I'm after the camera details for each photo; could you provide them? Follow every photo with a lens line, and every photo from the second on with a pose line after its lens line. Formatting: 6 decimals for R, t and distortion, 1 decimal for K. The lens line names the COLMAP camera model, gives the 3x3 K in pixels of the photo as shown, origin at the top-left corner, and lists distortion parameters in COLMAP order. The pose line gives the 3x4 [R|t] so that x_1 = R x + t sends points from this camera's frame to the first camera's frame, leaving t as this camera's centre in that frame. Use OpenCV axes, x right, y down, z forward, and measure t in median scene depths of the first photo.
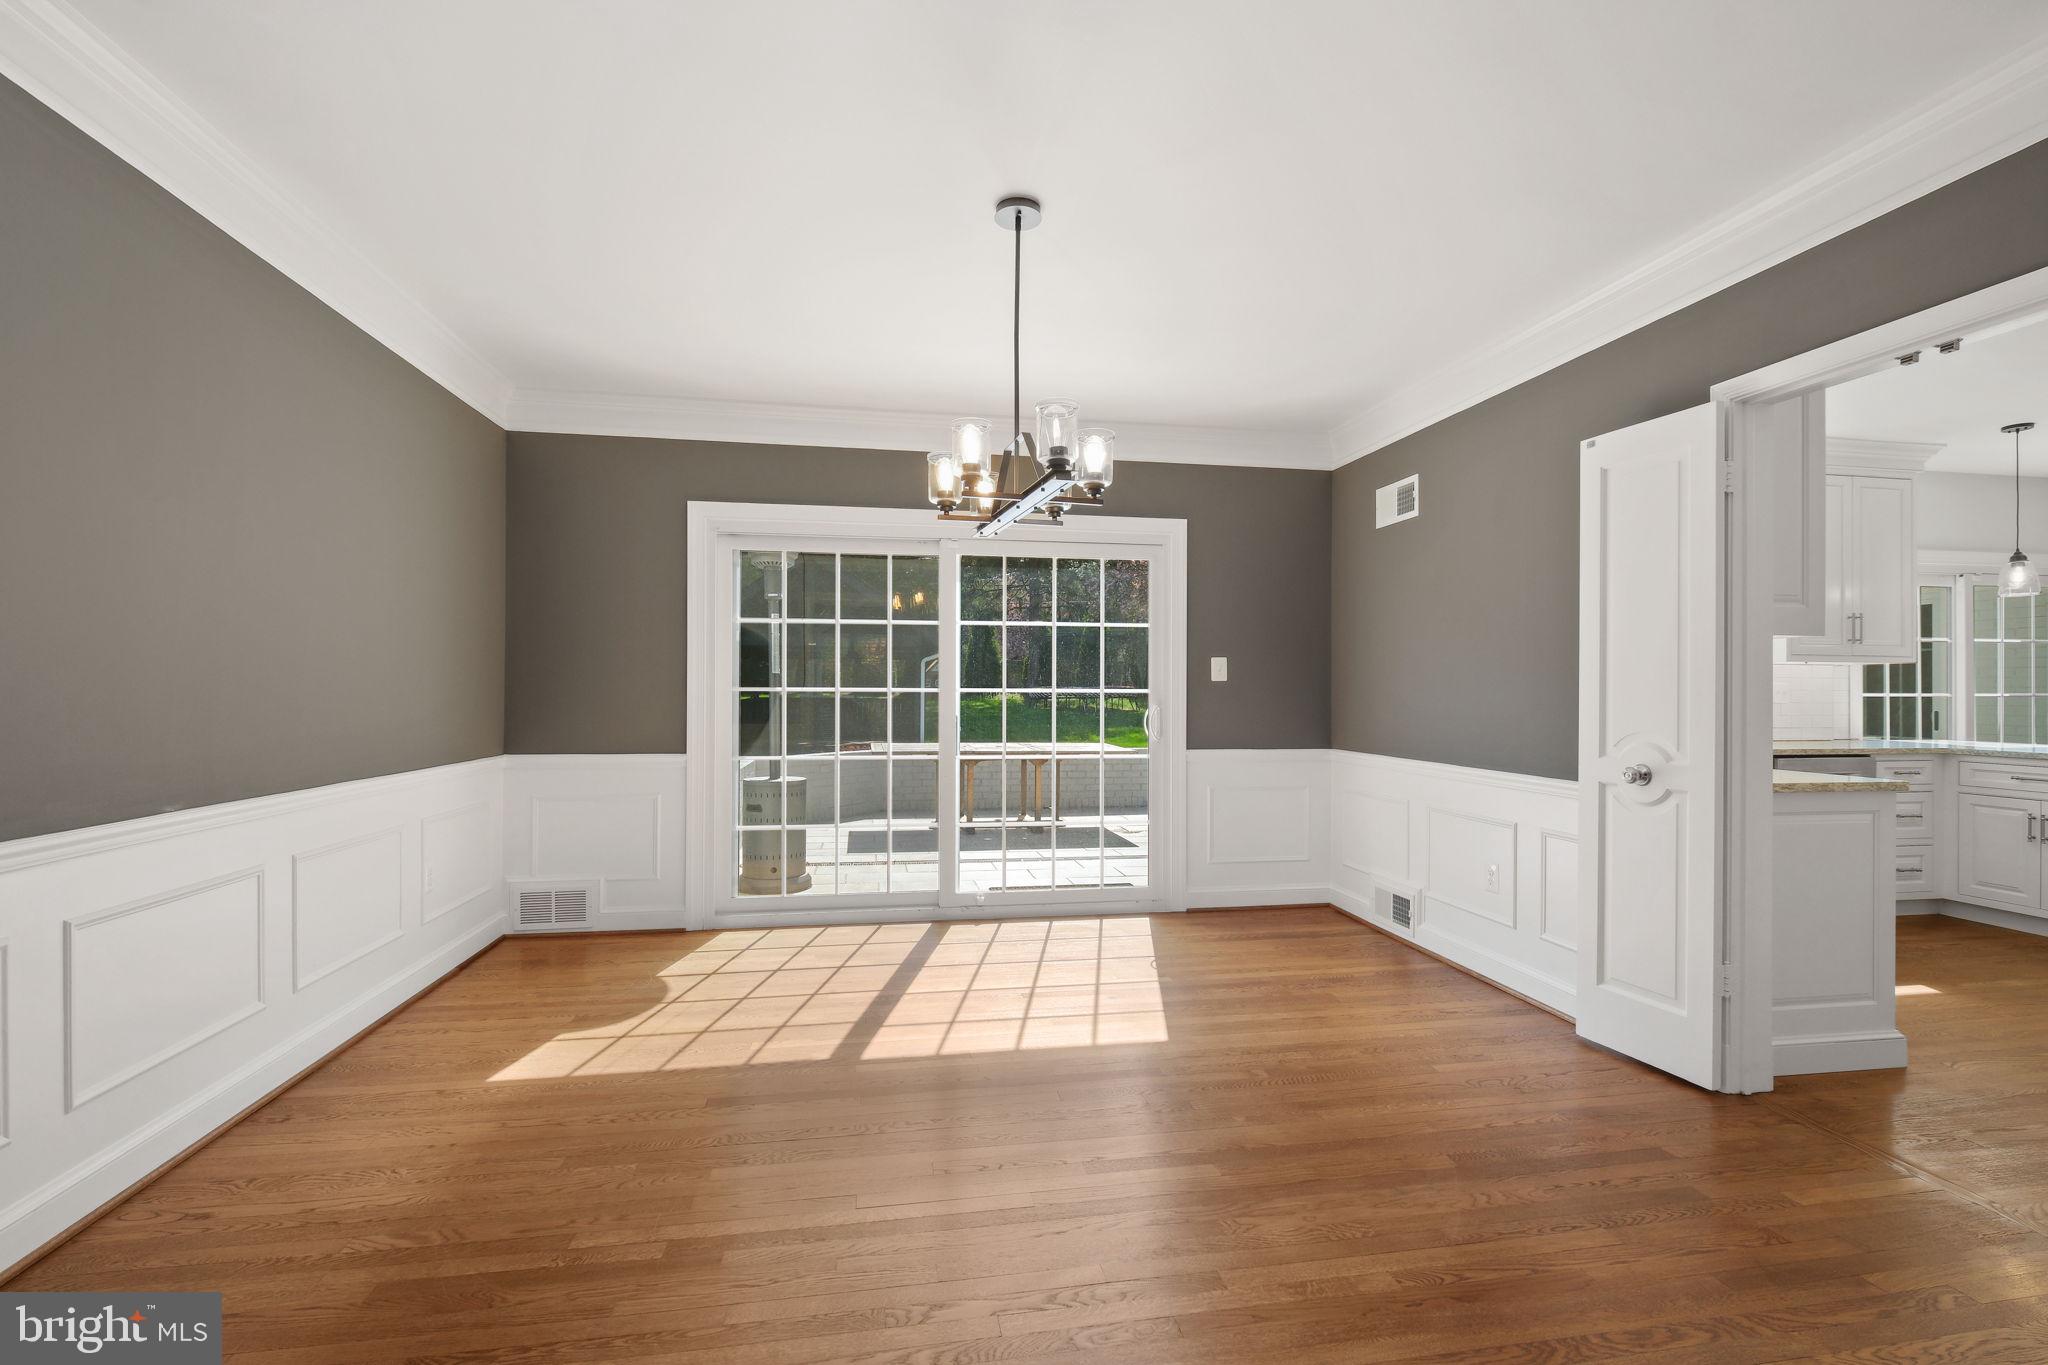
lens RADIAL K [[898.7, 0, 1018.0], [0, 898.7, 682.6], [0, 0, 1]] dist [-0.002011, 0.000344]
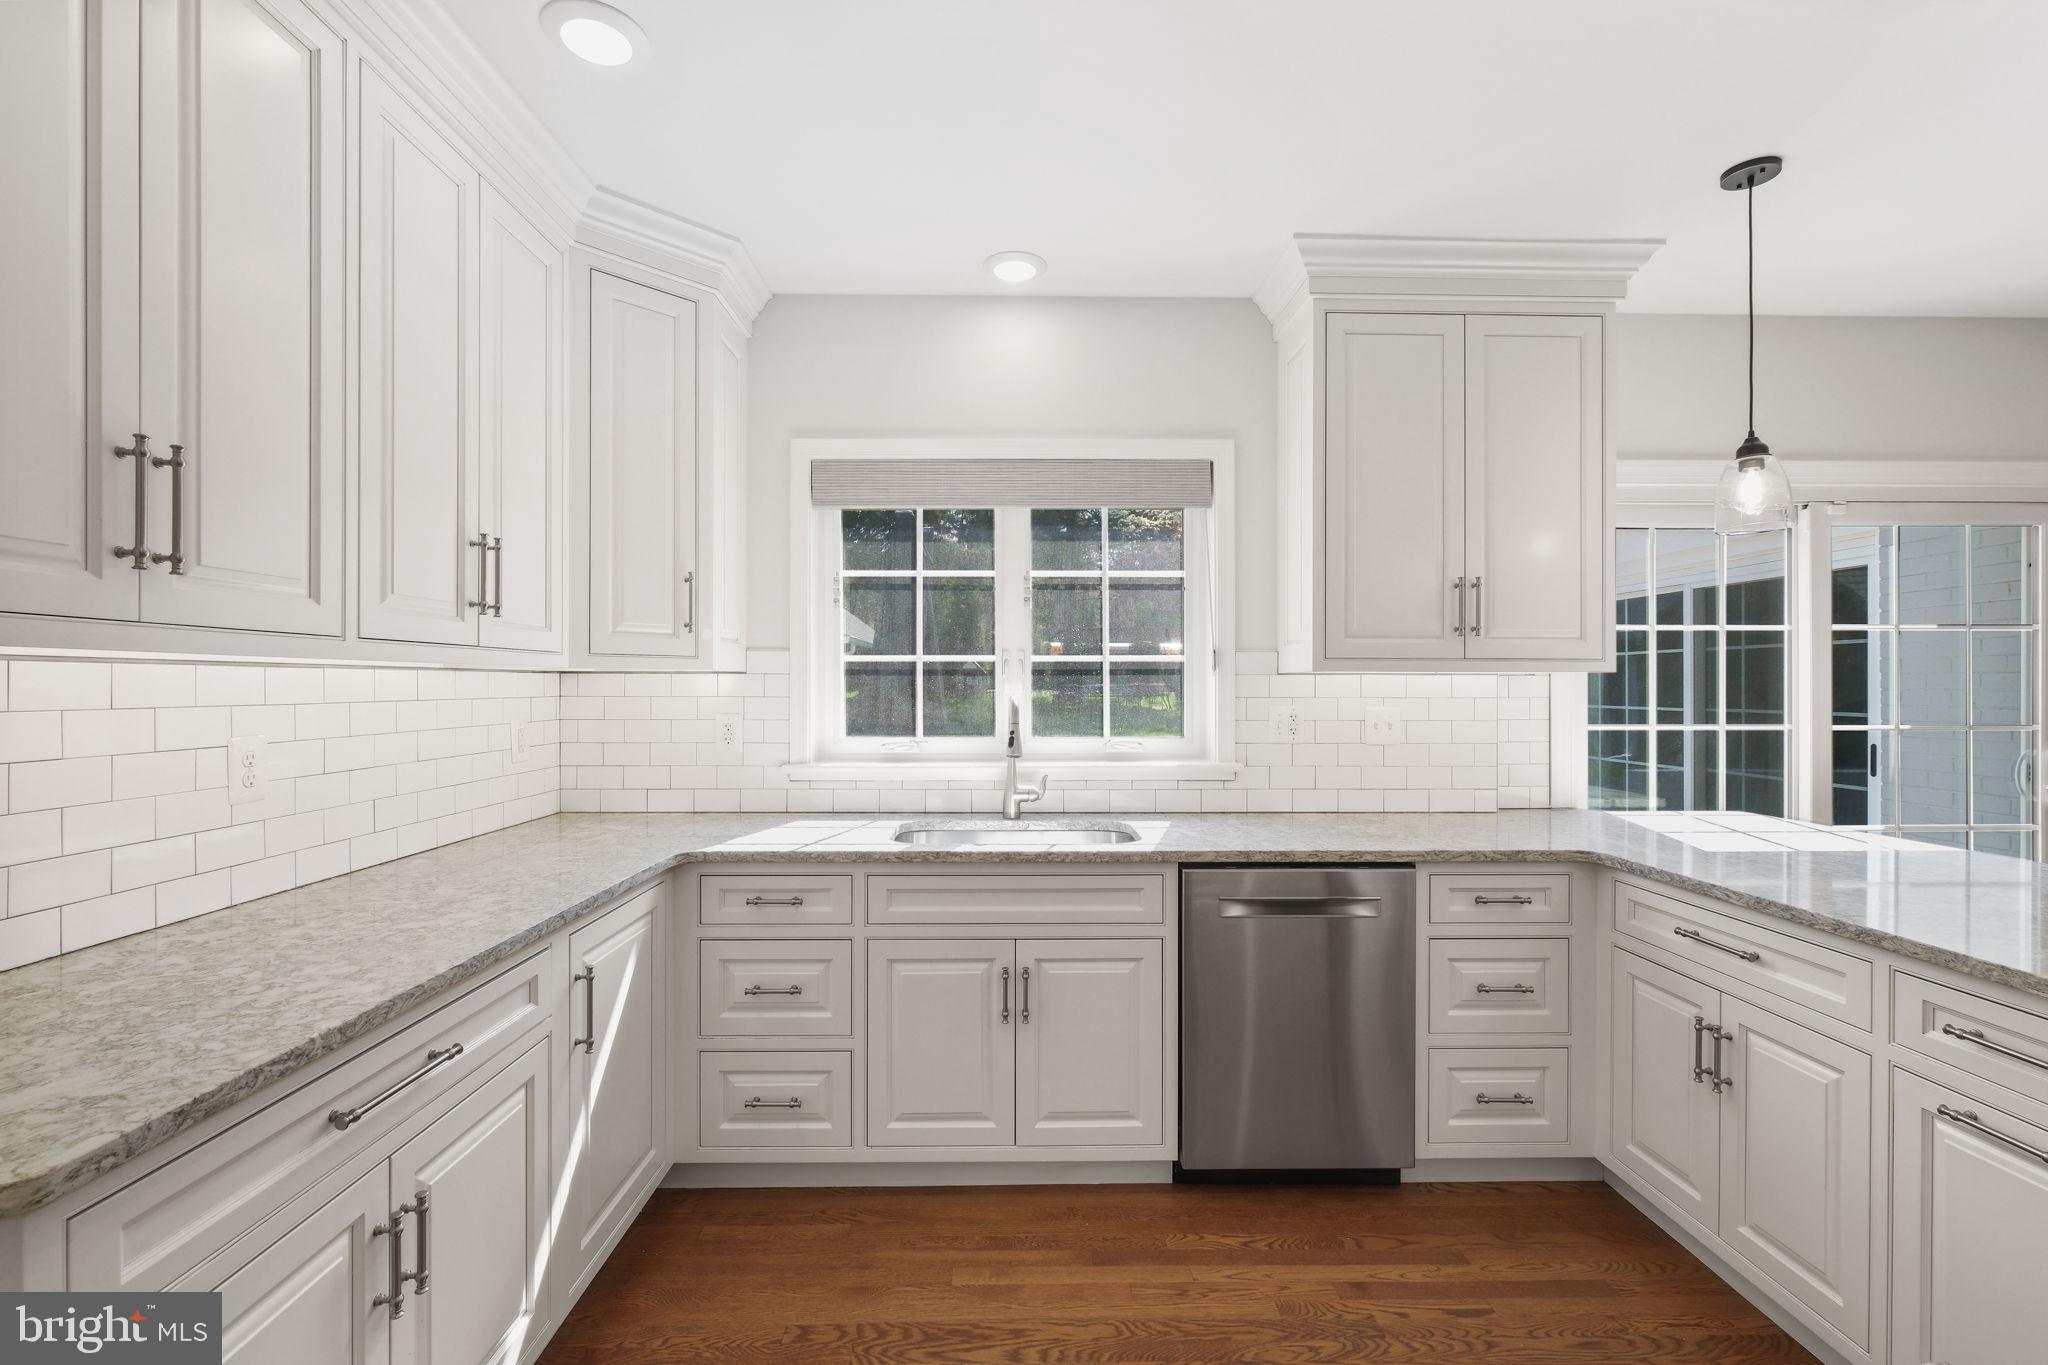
lens RADIAL K [[898.7, 0, 1037.4], [0, 898.7, 683.3], [0, 0, 1]] dist [-0.002011, 0.000344]
pose [[0.988677, -0.006273, -0.149931, 0.808799], [0.006978, 0.999967, 0.004180, -0.021411], [0.149900, -0.005178, 0.988688, 0.474934]]
